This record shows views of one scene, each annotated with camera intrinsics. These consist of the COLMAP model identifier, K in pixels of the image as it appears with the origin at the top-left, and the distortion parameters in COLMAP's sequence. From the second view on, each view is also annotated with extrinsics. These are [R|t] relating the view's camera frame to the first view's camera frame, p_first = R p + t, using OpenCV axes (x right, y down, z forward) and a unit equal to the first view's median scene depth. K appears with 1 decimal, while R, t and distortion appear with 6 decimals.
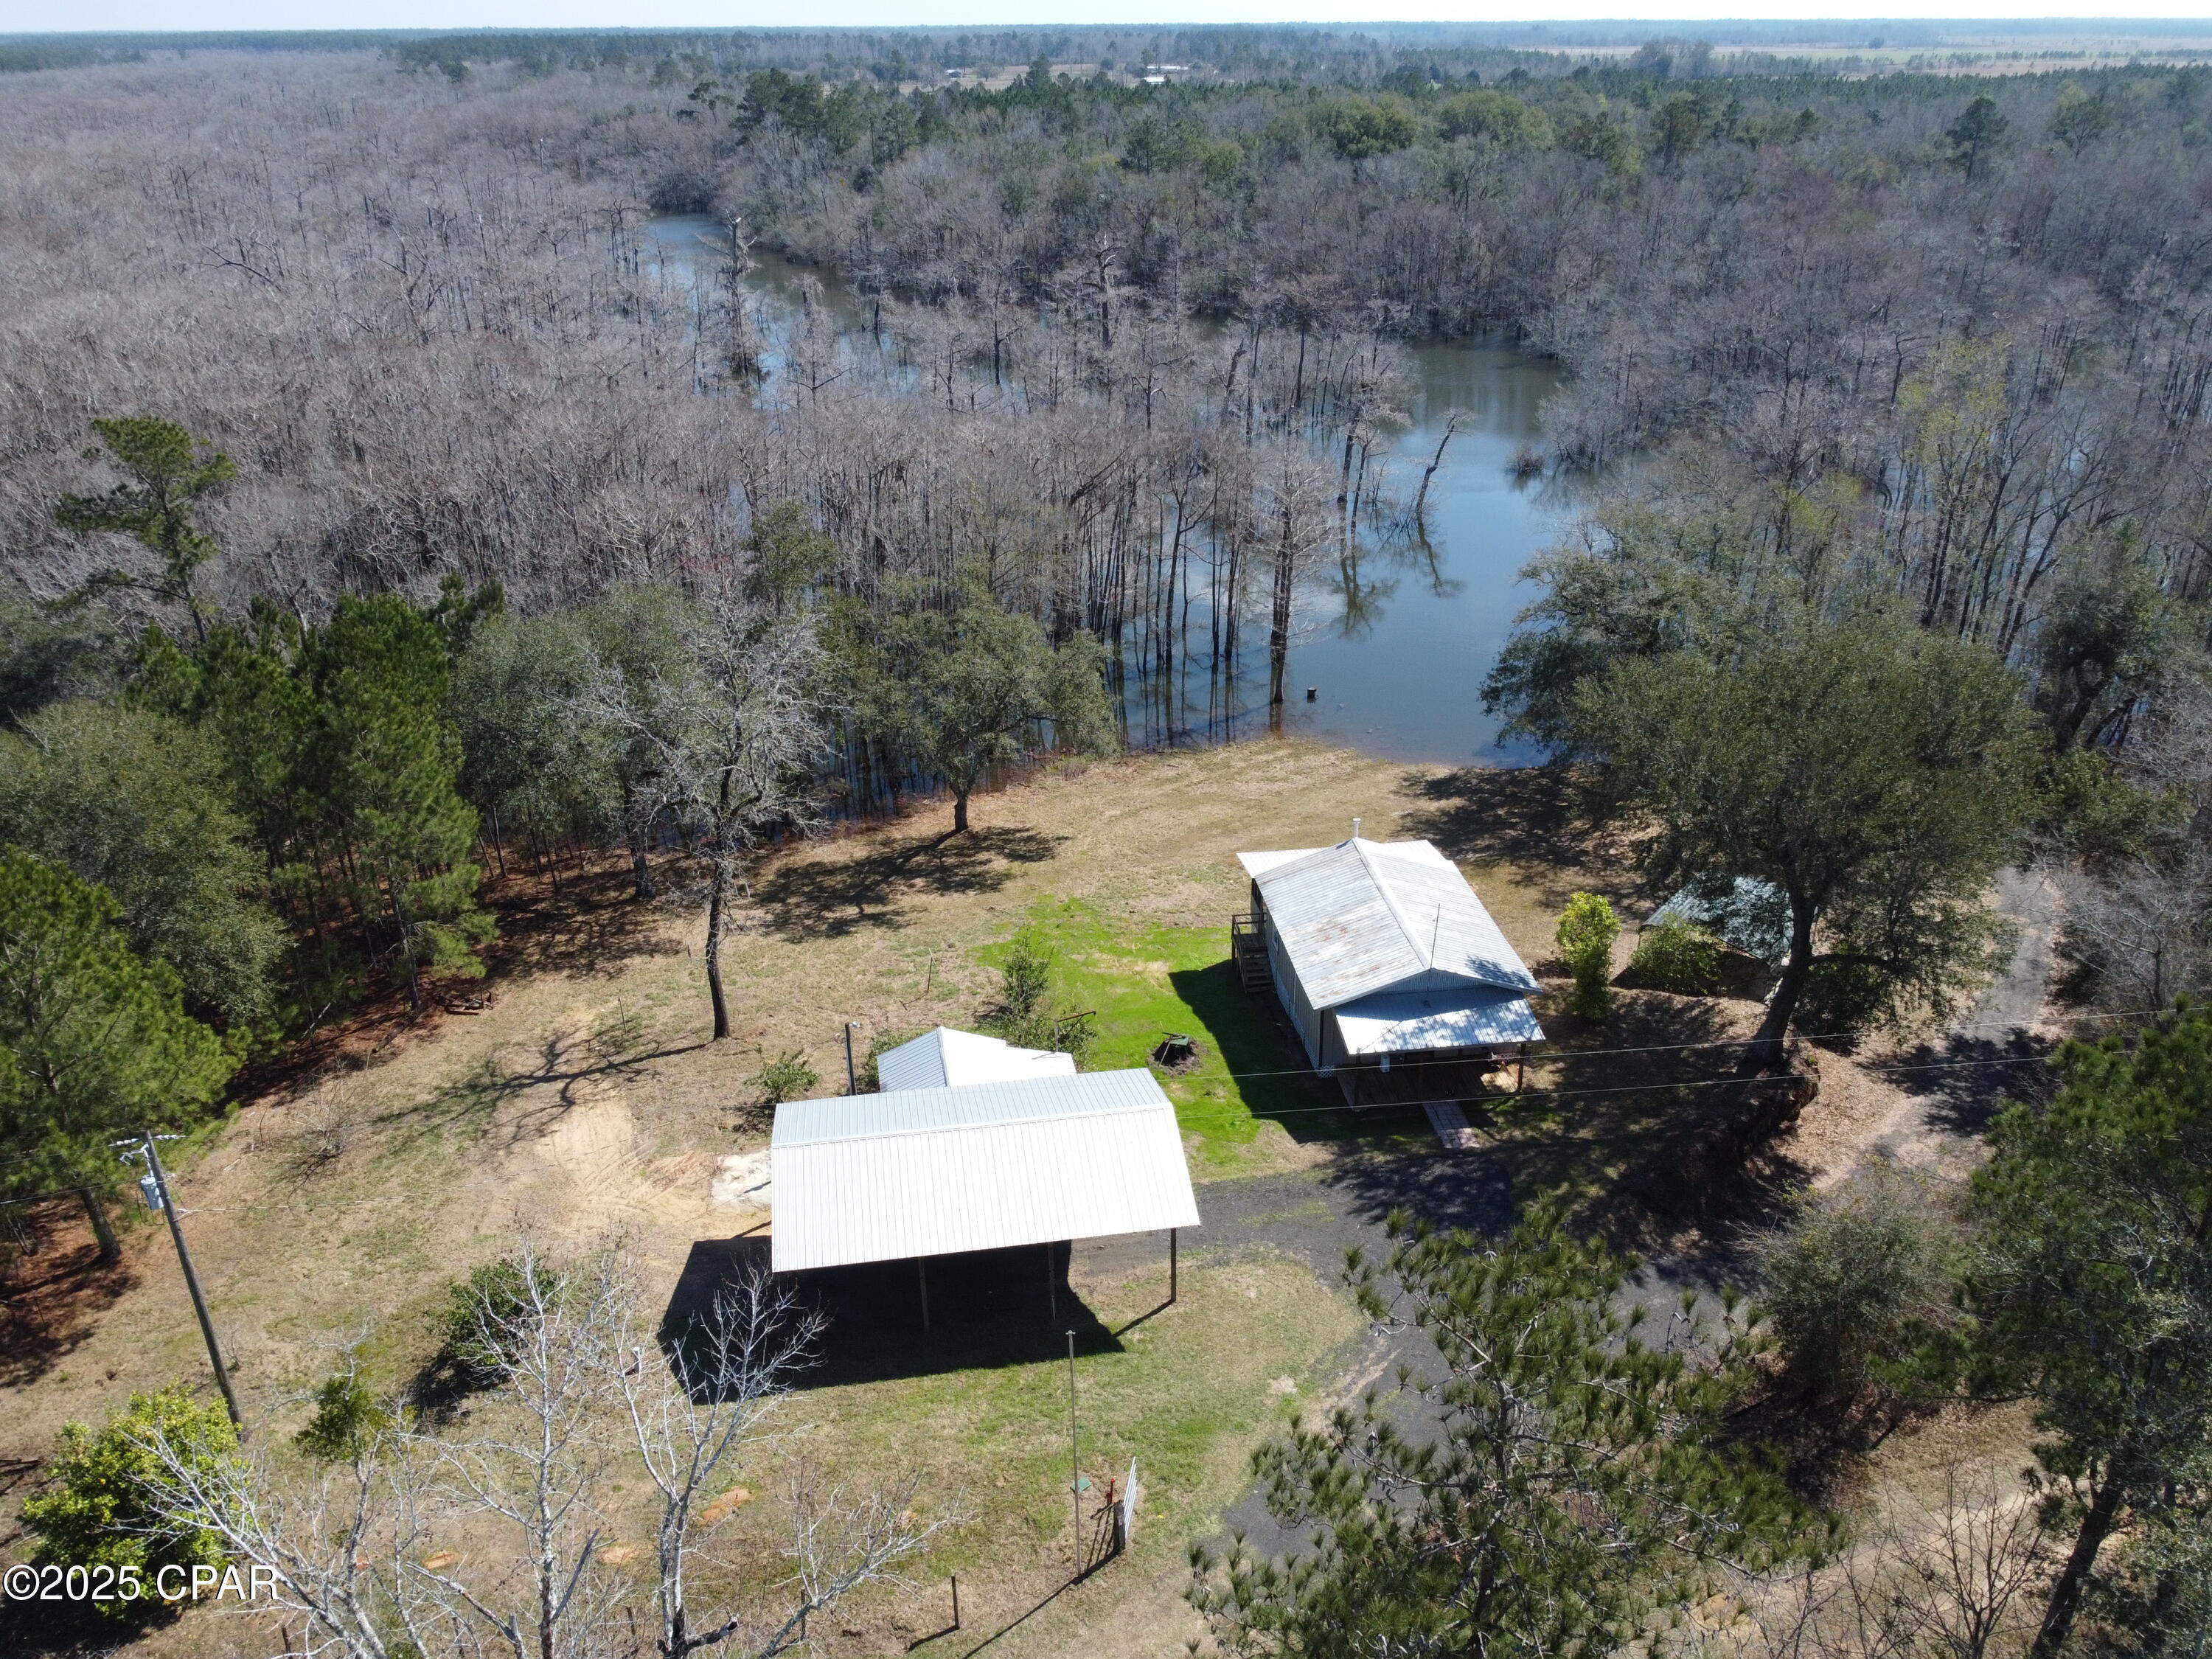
lens RADIAL K [[1675.3, 0, 1102.2], [0, 1675.3, 865.2], [0, 0, 1]] dist [0.013296, -0.018319]
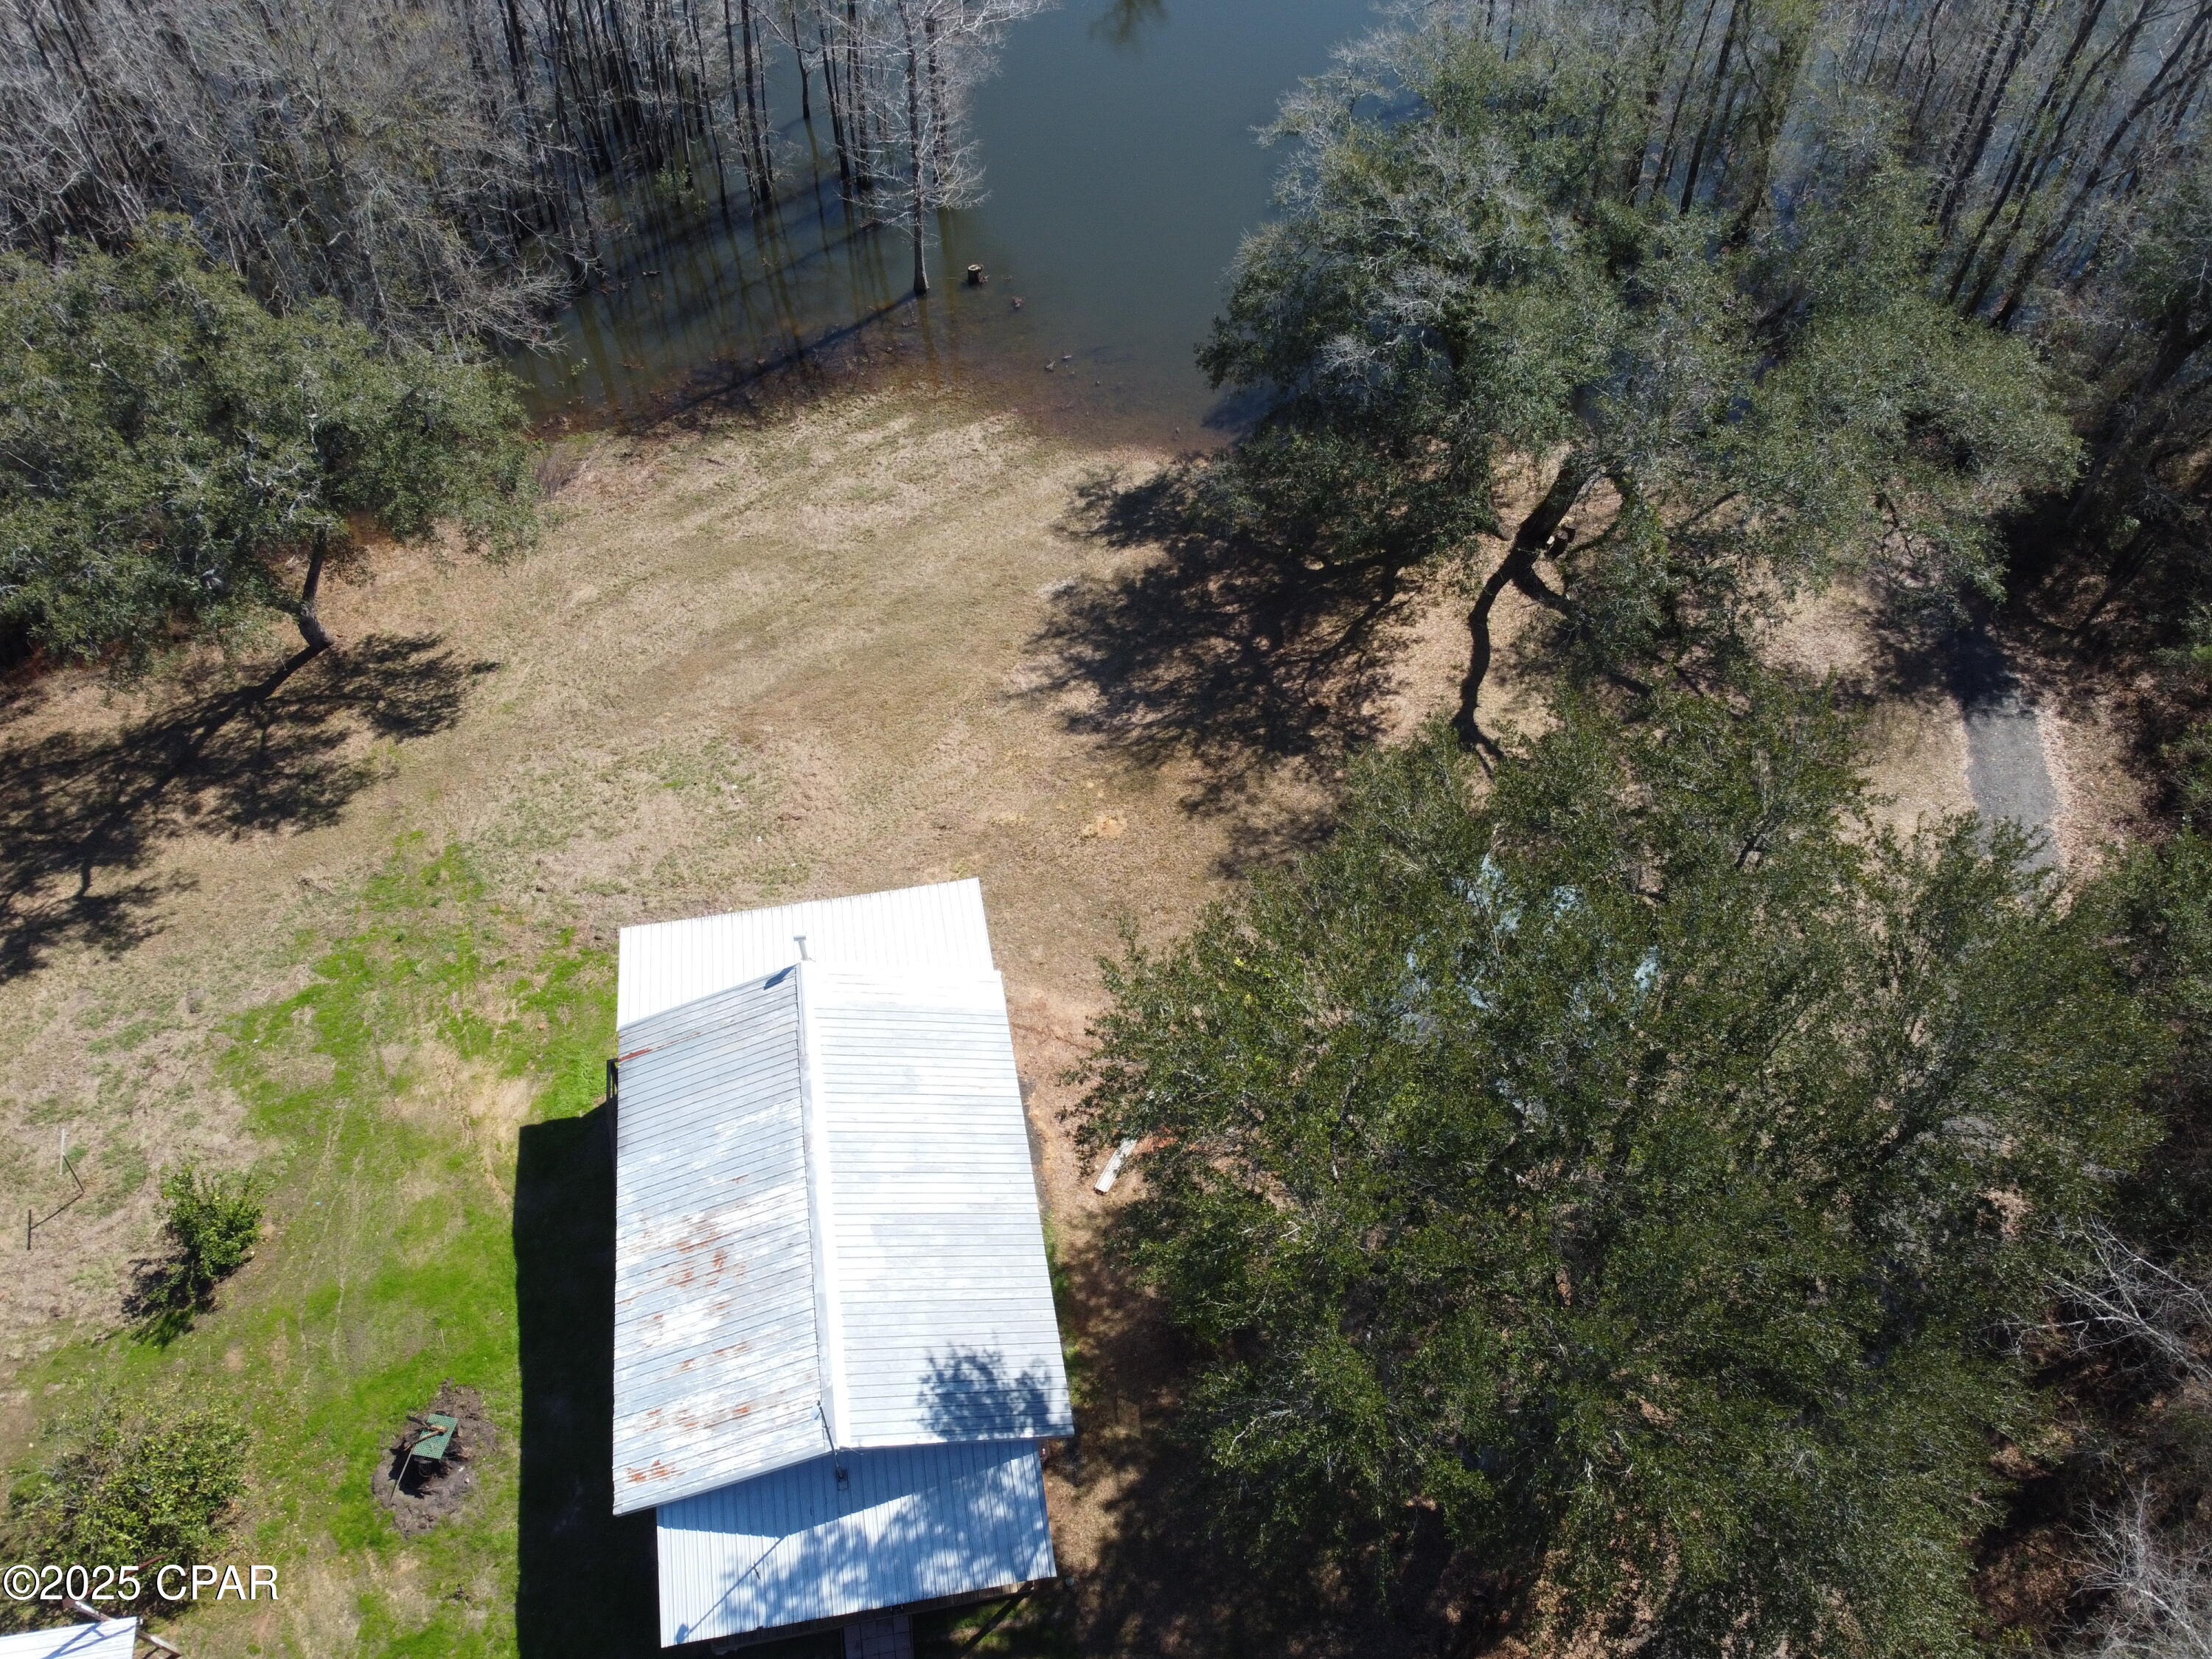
lens RADIAL K [[1675.3, 0, 1105.9], [0, 1675.3, 833.8], [0, 0, 1]] dist [0.013296, -0.018319]
pose [[0.998830, -0.030491, 0.037538, 0.188247], [0.012438, 0.912053, 0.409884, -0.221144], [-0.046734, -0.408937, 0.911365, 0.437699]]
